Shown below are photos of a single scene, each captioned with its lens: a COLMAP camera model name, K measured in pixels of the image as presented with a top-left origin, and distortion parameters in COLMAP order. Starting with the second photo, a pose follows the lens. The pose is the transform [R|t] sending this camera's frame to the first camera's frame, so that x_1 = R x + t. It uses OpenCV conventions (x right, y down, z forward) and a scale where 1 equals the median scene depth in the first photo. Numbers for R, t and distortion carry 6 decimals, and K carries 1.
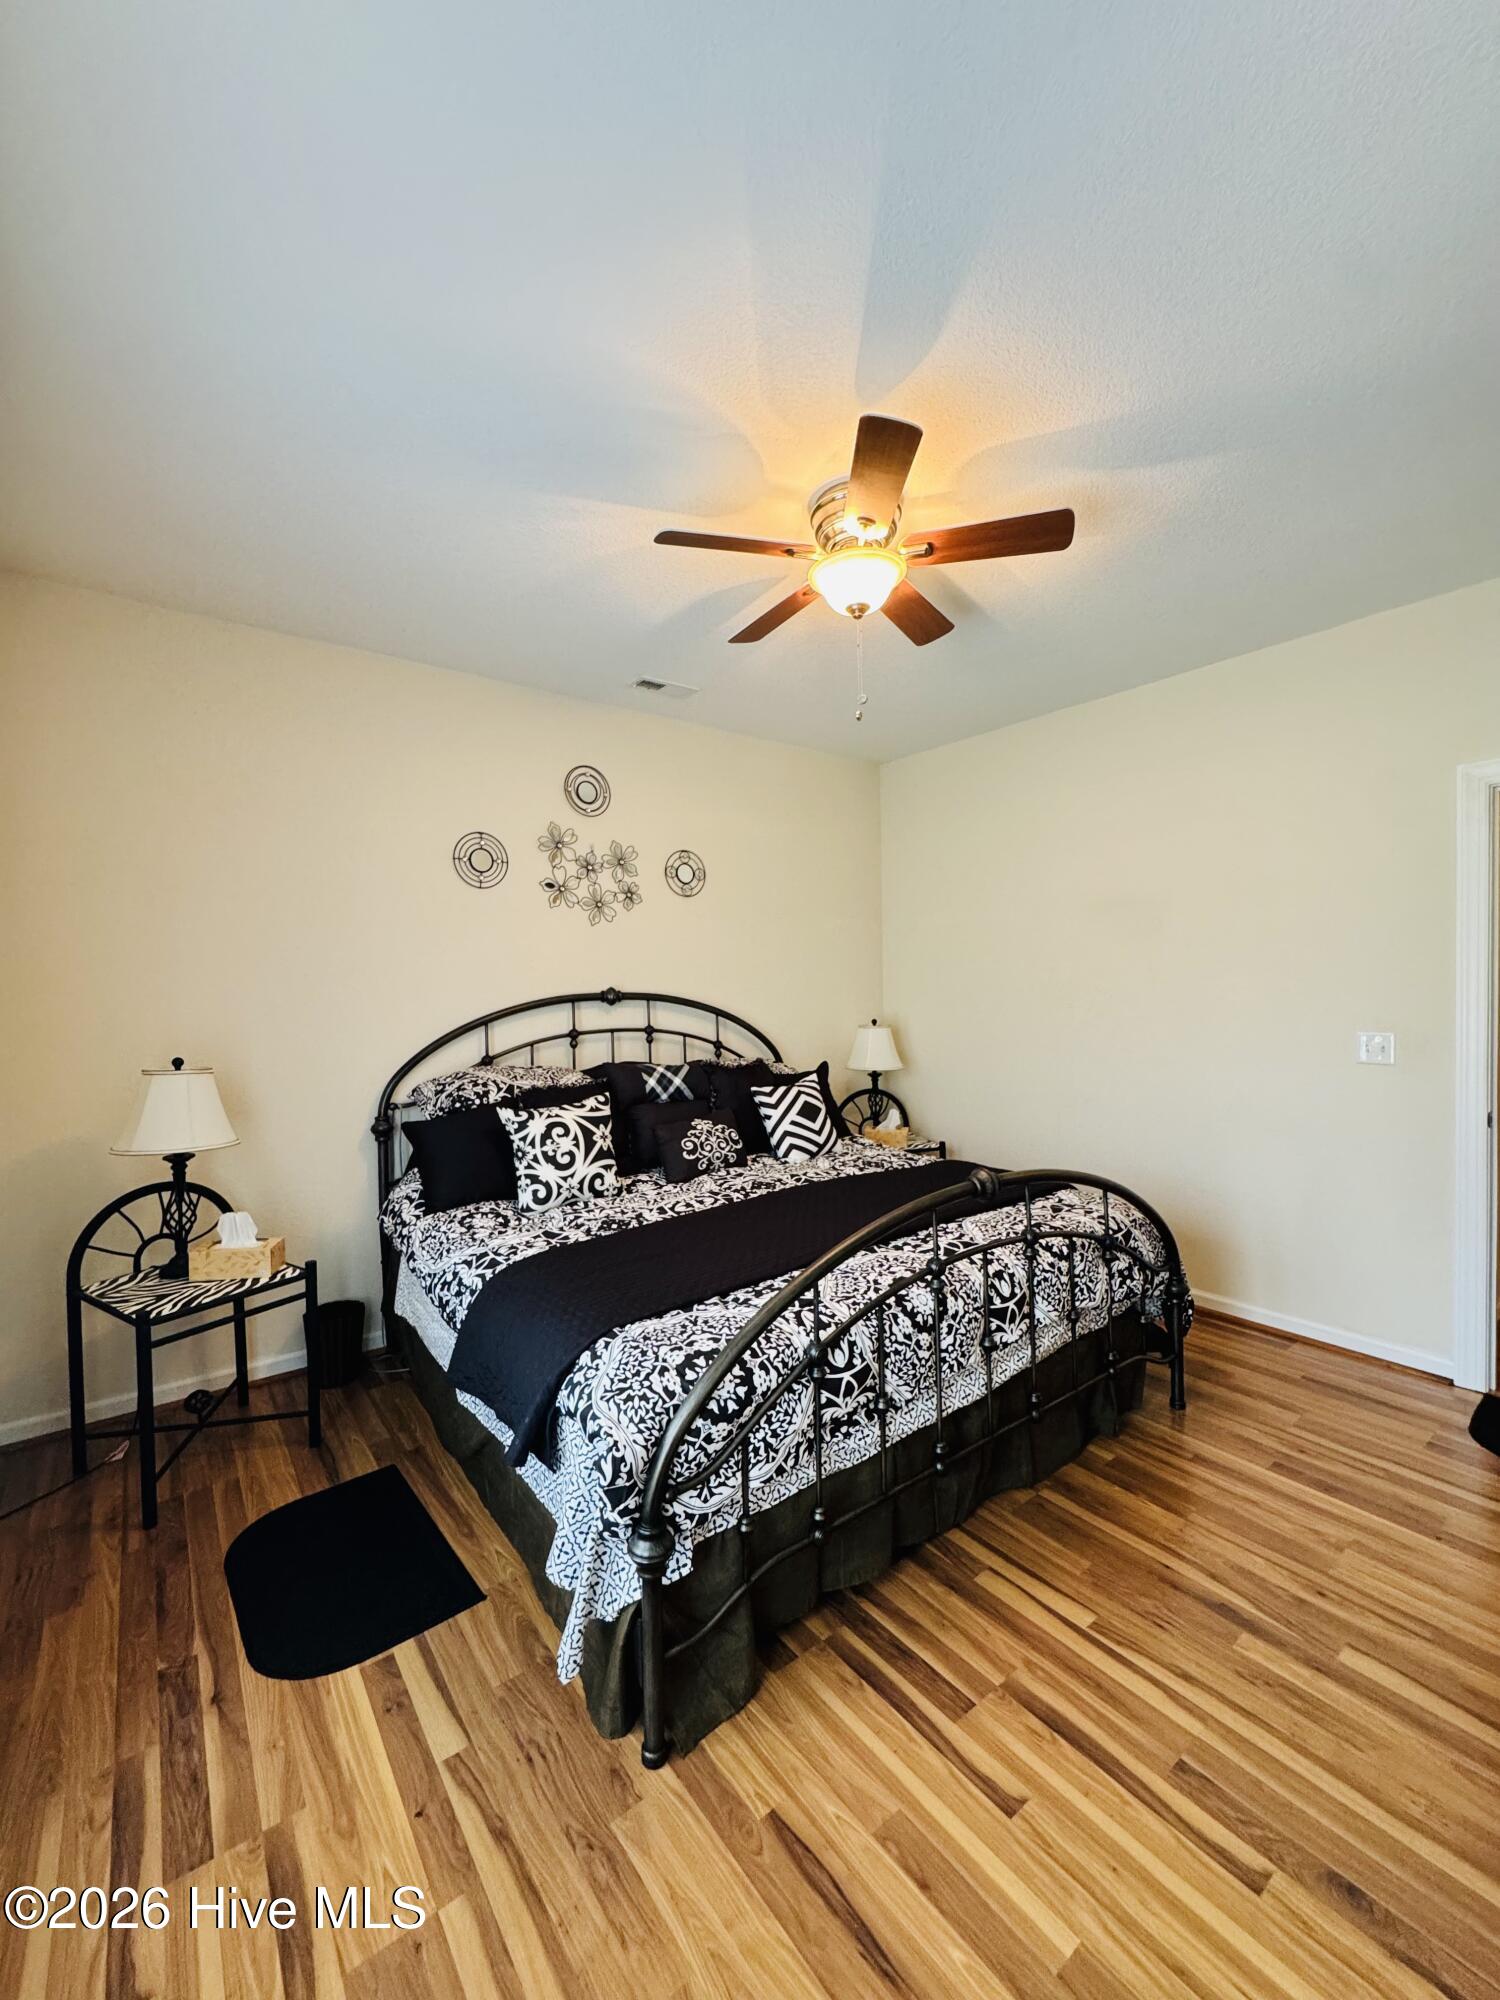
lens RADIAL K [[800.2, 0, 754.4], [0, 800.2, 1003.3], [0, 0, 1]] dist [-0.000389, 0.000185]
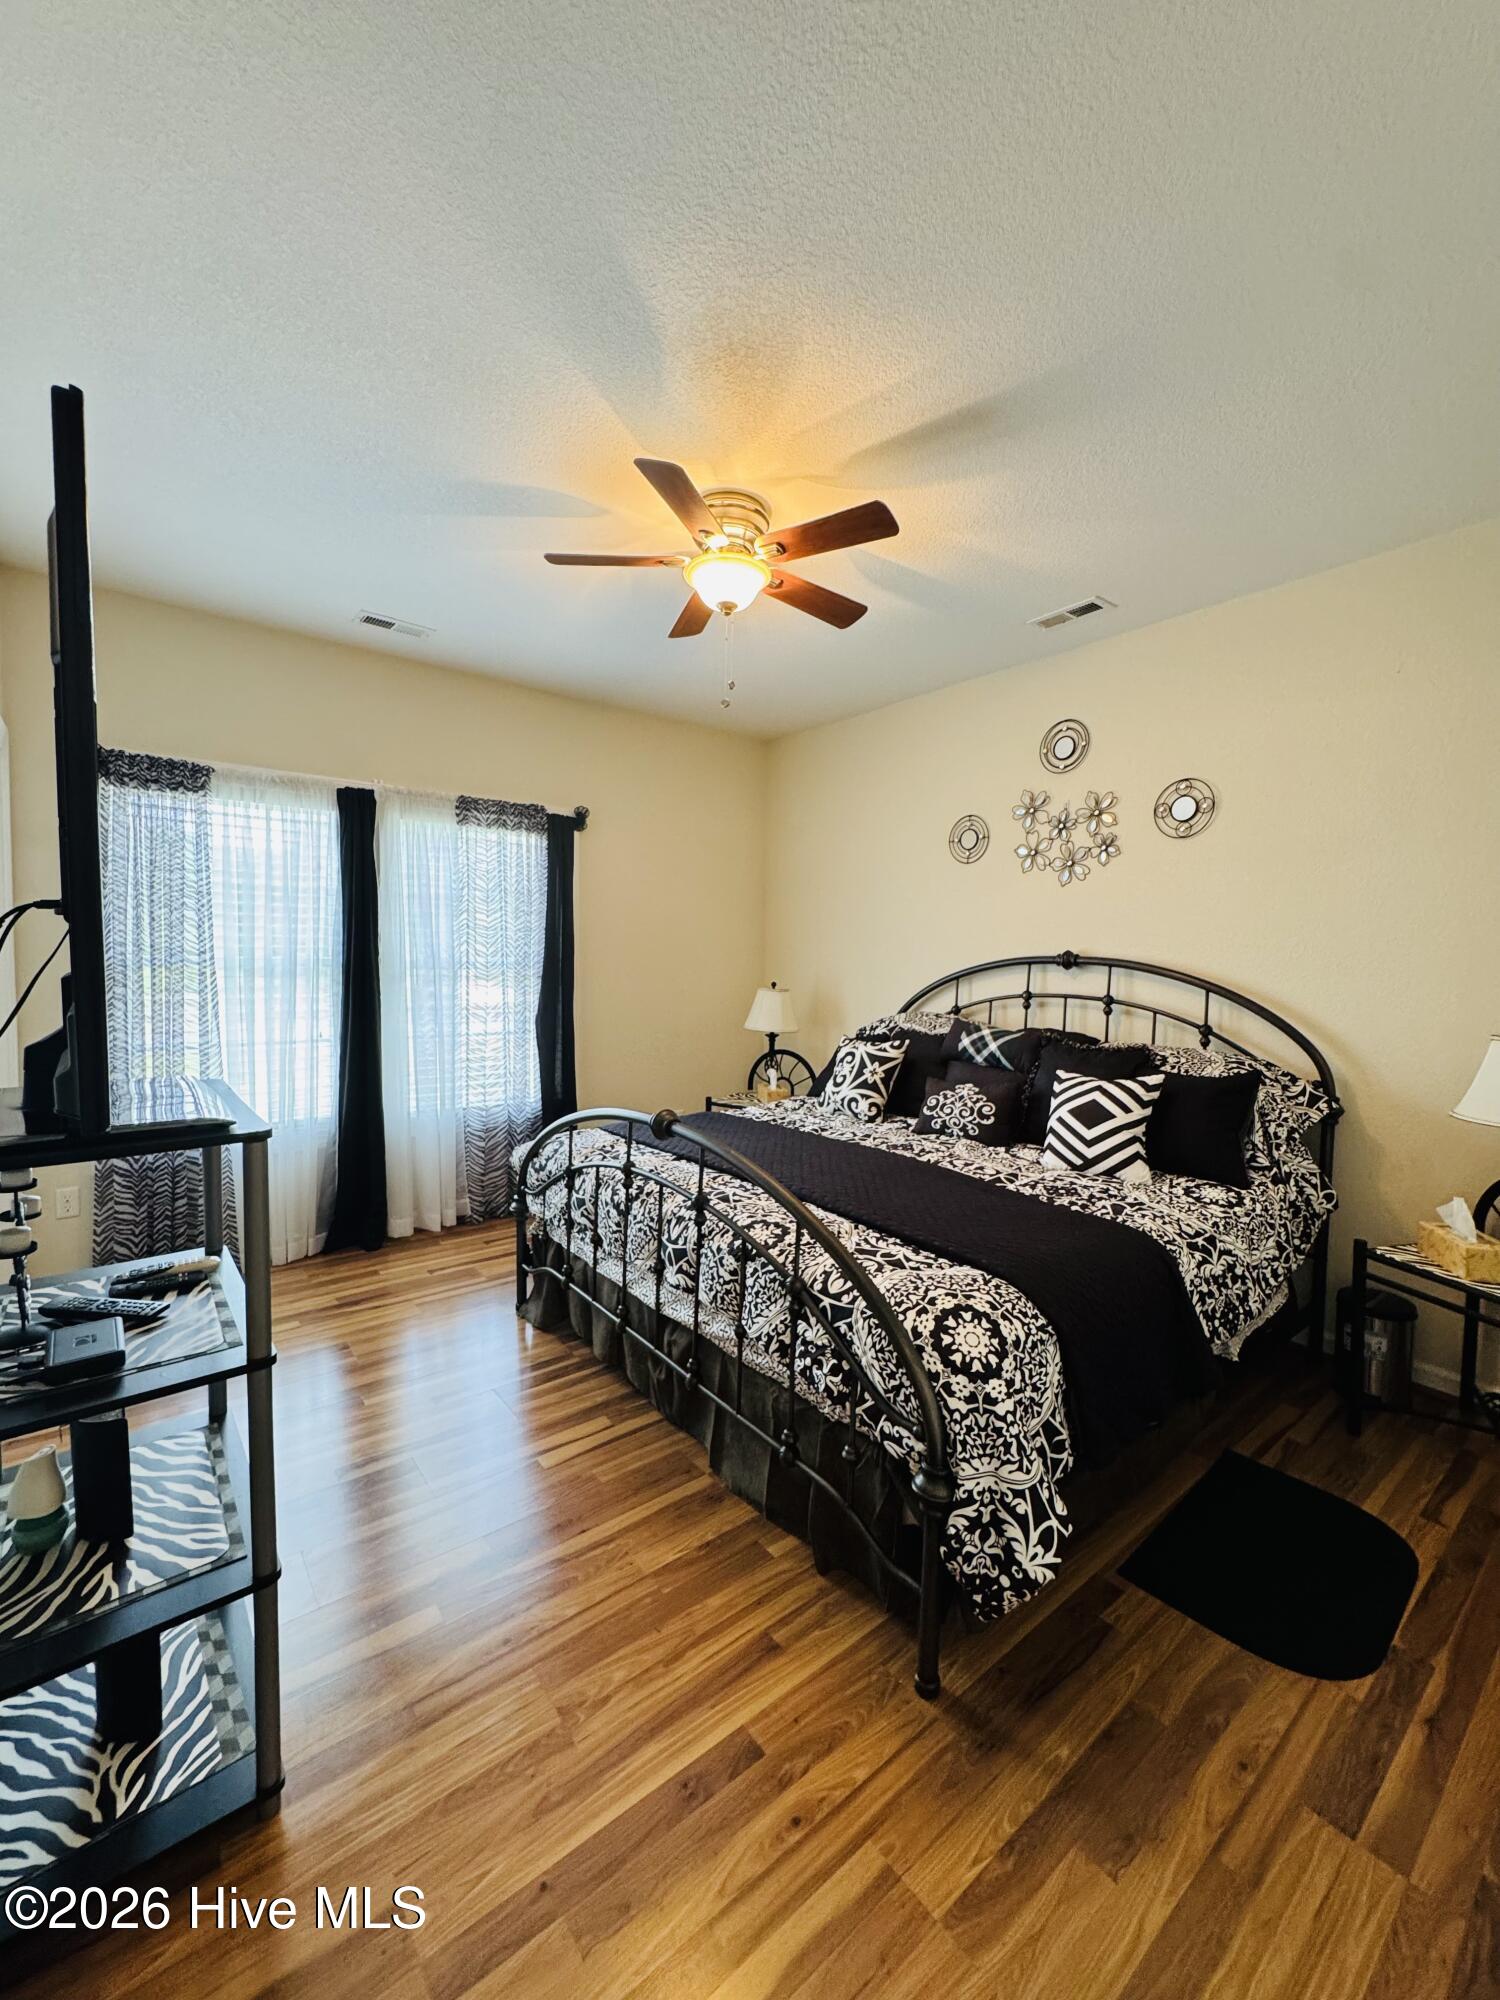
lens RADIAL K [[799.1, 0, 750.4], [0, 799.1, 1003.9], [0, 0, 1]] dist [0.000962, -0.000002]
pose [[0.012904, 0.077193, -0.996933, 0.843463], [-0.039906, 0.996261, 0.076625, -0.016050], [0.999120, 0.038795, 0.015936, 0.675768]]
